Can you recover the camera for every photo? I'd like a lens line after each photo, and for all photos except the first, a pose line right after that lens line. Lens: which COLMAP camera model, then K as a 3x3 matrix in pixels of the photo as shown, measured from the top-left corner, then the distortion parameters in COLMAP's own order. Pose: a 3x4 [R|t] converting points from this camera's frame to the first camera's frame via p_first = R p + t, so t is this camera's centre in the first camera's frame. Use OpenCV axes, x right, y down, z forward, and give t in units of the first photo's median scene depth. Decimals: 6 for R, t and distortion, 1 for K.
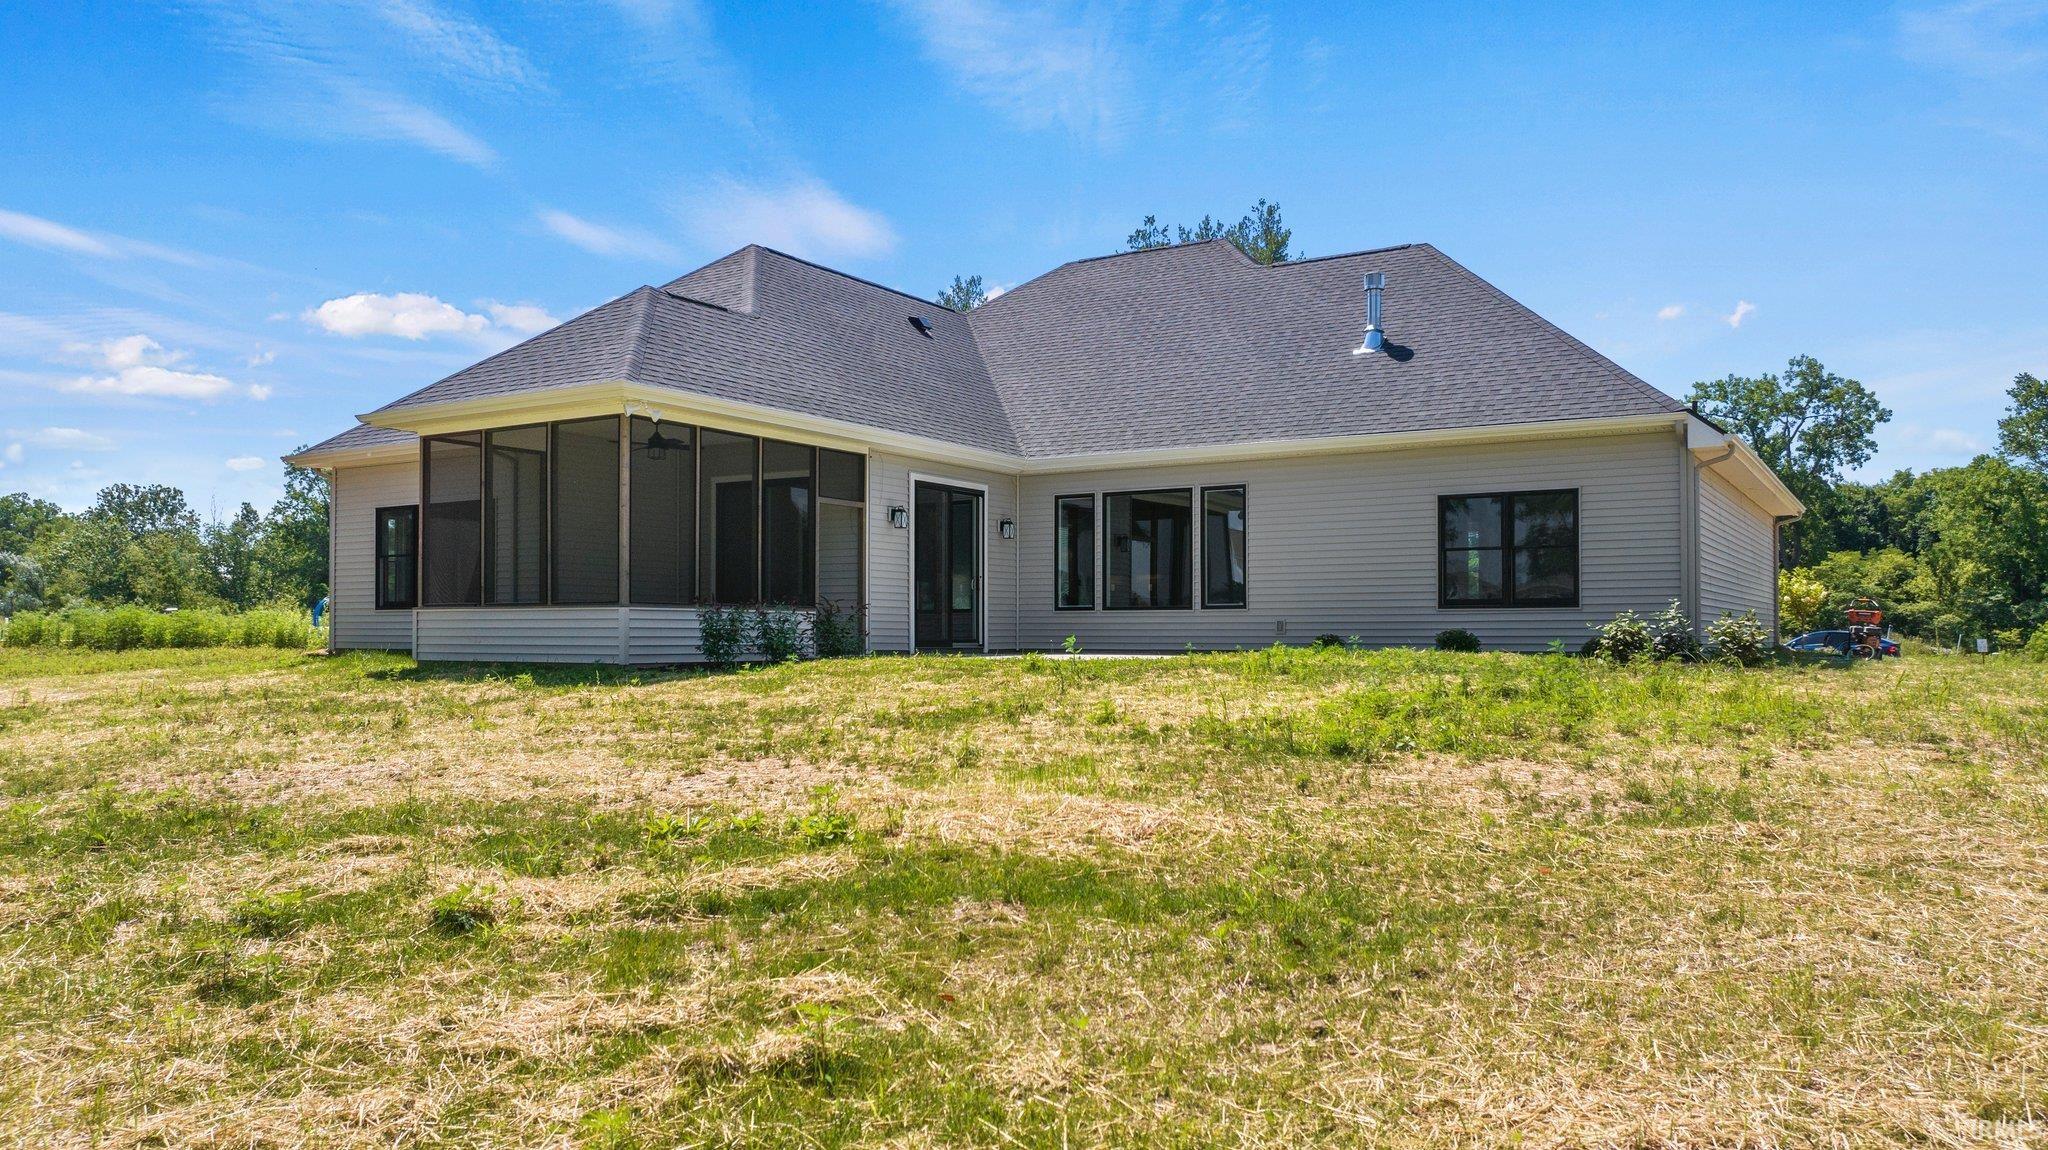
lens RADIAL K [[1490.8, 0, 1025.8], [0, 1490.8, 604.1], [0, 0, 1]] dist [-0.024175, -0.093186]
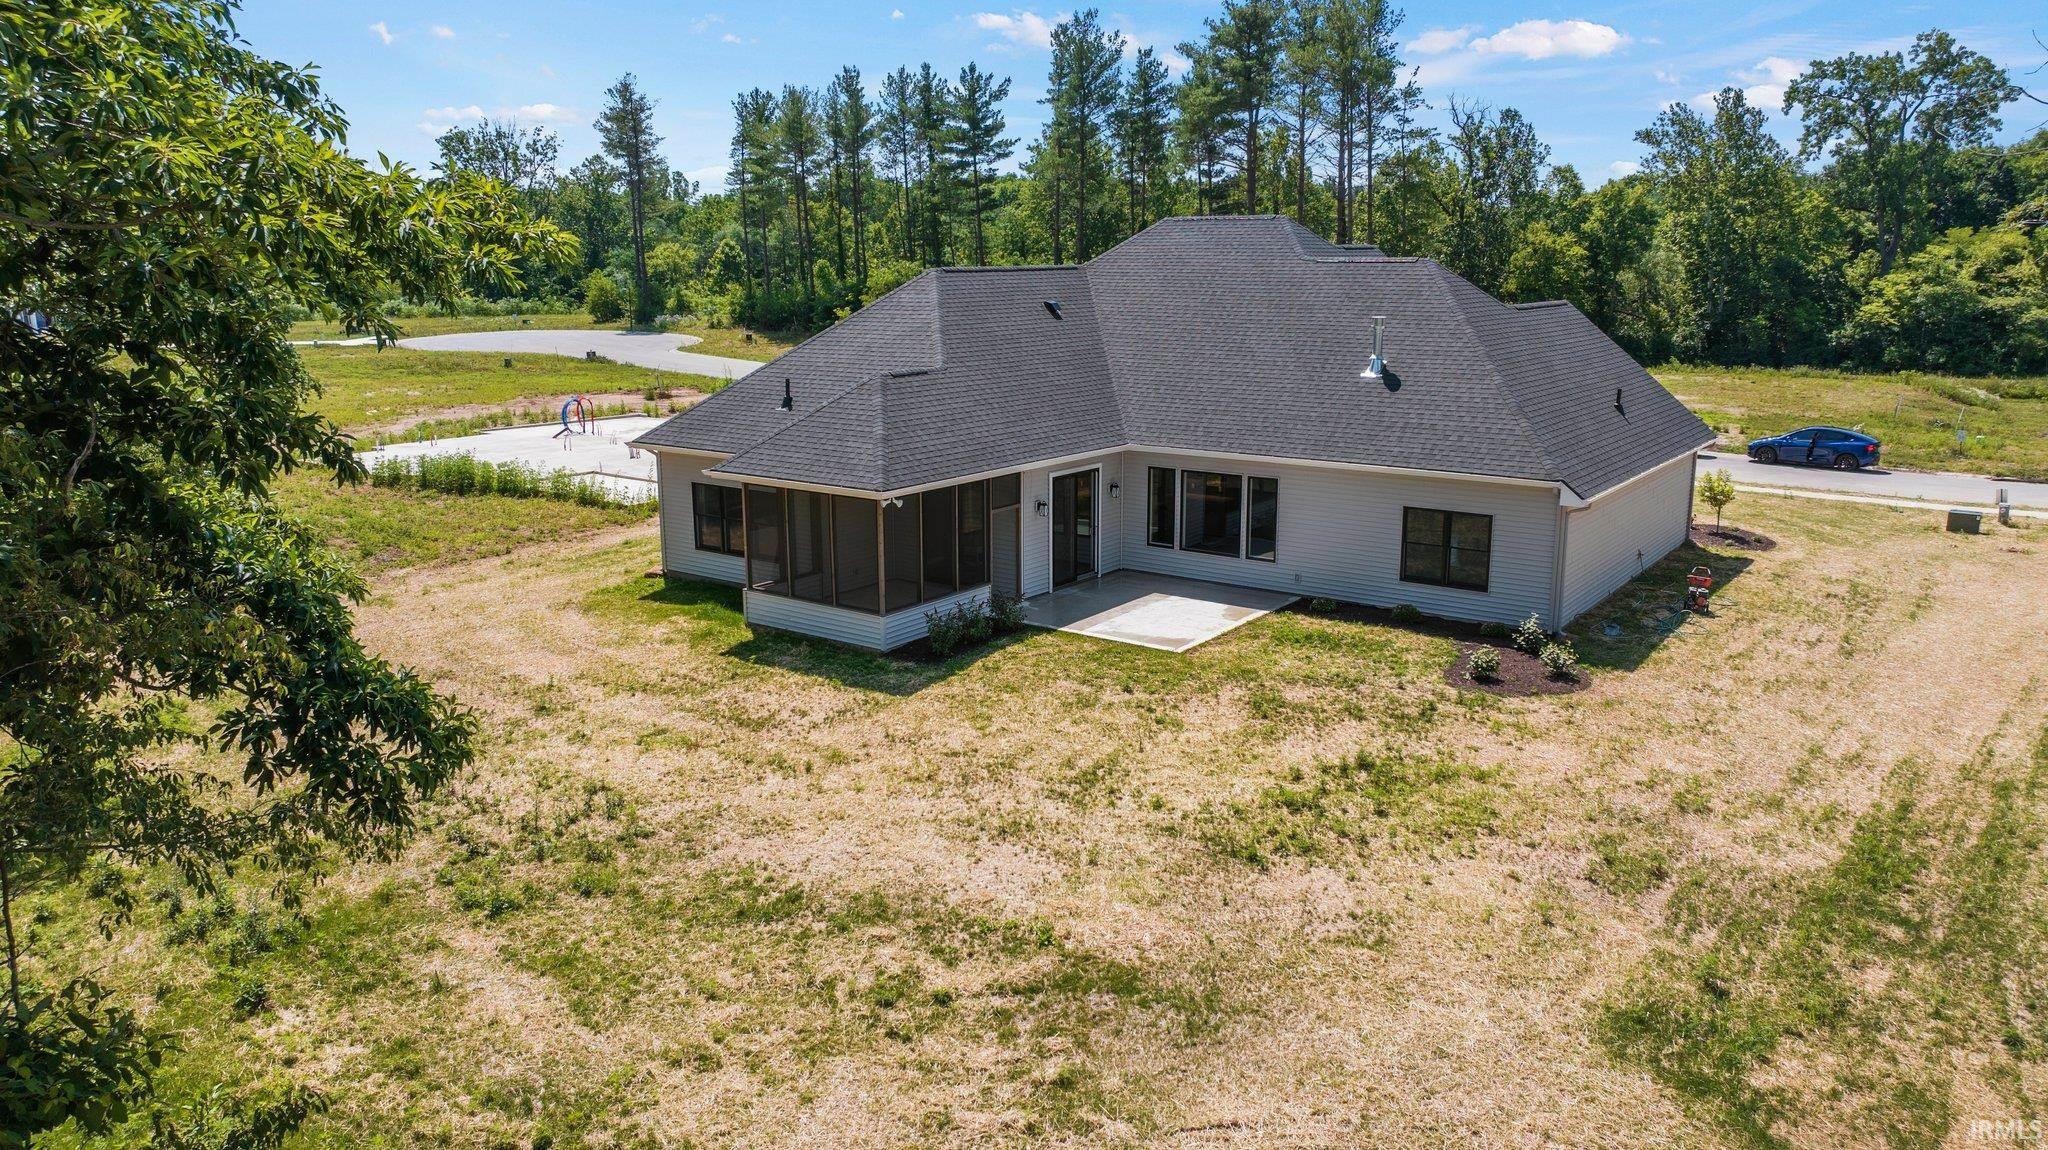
lens RADIAL K [[1452.6, 0, 1021.0], [0, 1452.6, 586.2], [0, 0, 1]] dist [-0.022733, -0.000465]
pose [[0.996939, 0.014528, -0.076818, 0.006656], [0.005118, 0.968348, 0.249553, -0.327786], [0.078012, -0.249182, 0.965309, -0.416940]]
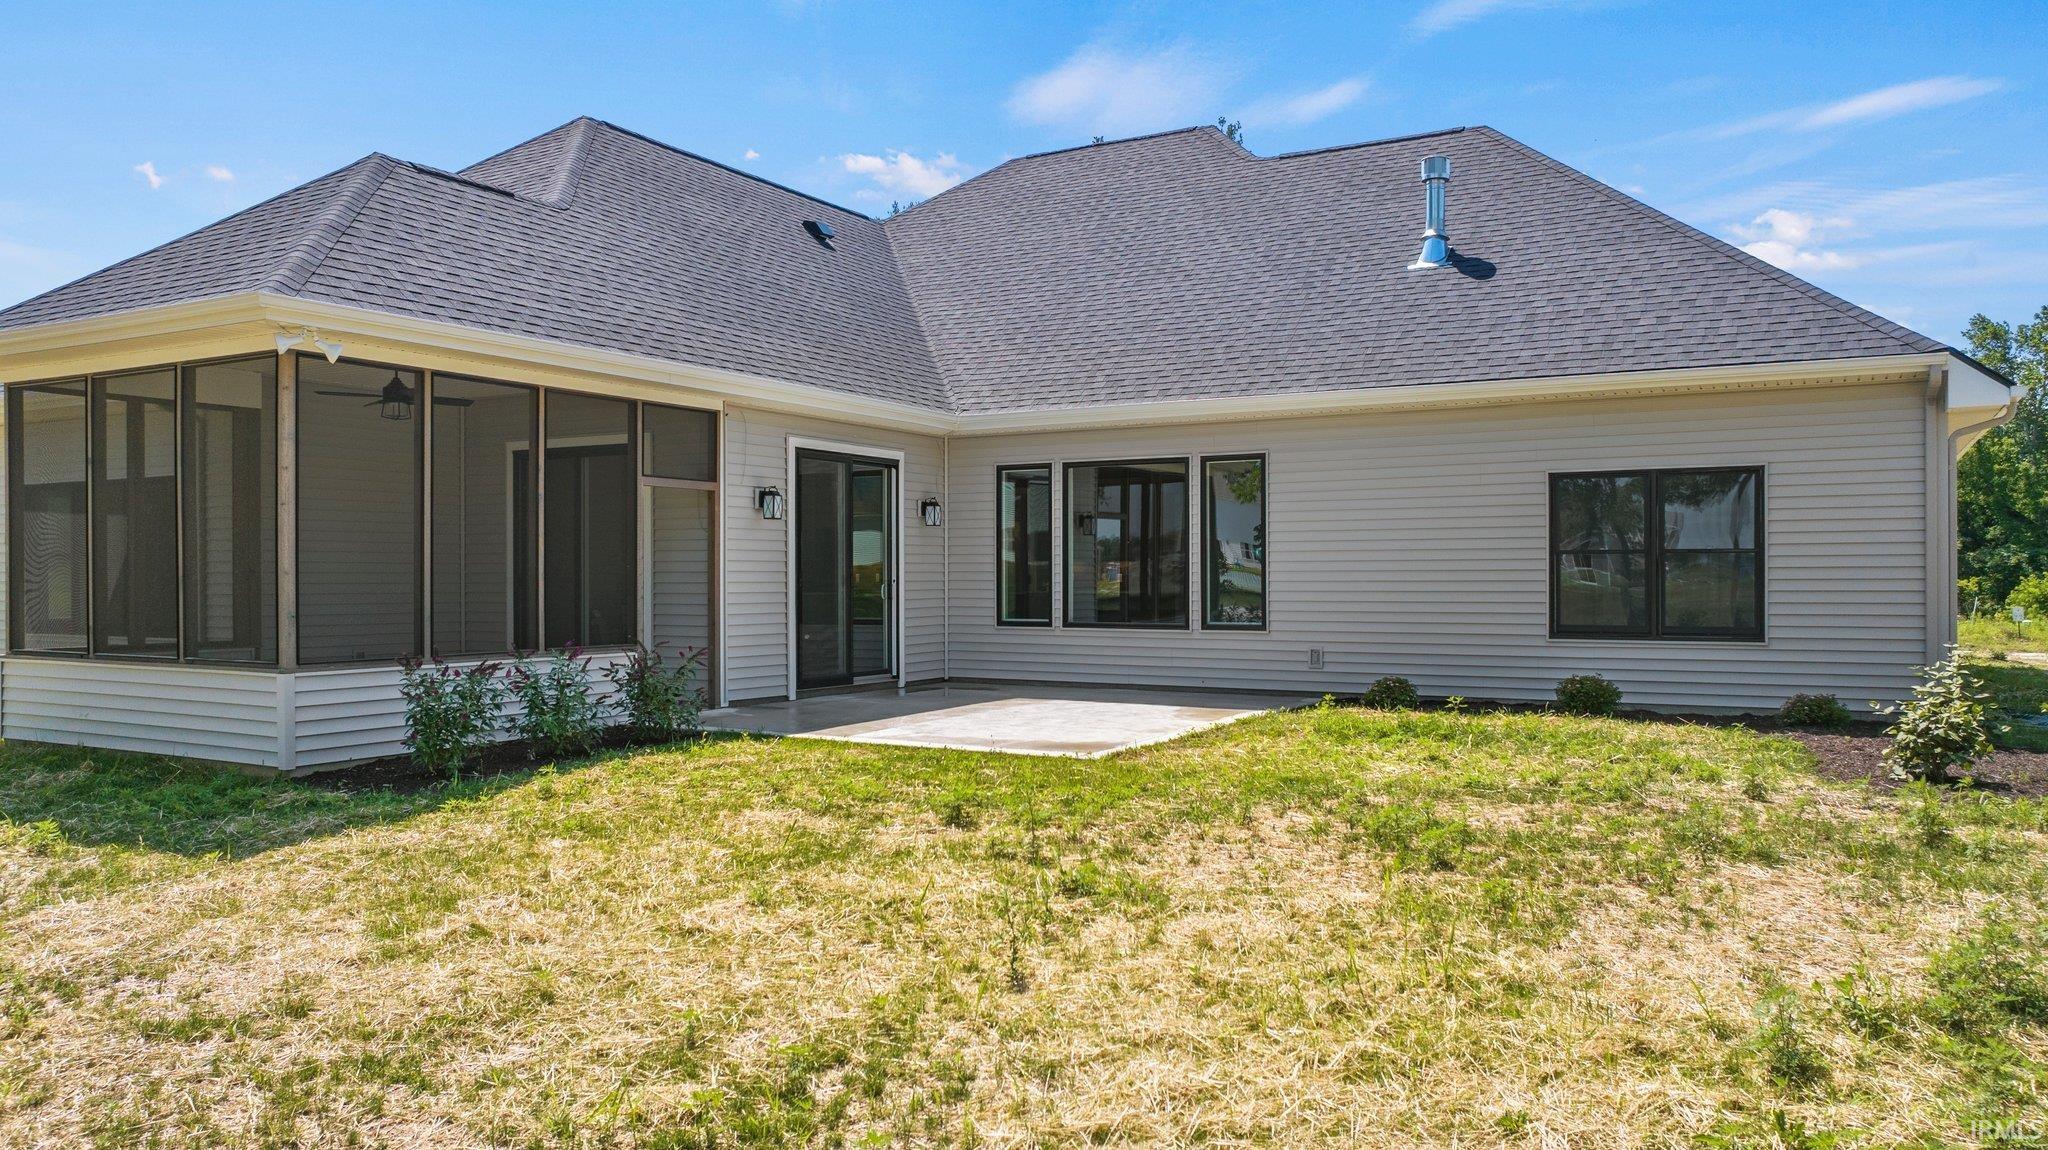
lens RADIAL K [[1438.6, 0, 1029.8], [0, 1438.6, 687.9], [0, 0, 1]] dist [-0.030408, -0.001642]
pose [[0.999167, -0.005628, 0.040411, 0.007003], [0.001498, 0.994832, 0.101523, -0.037919], [-0.040773, -0.101378, 0.994012, 0.305212]]
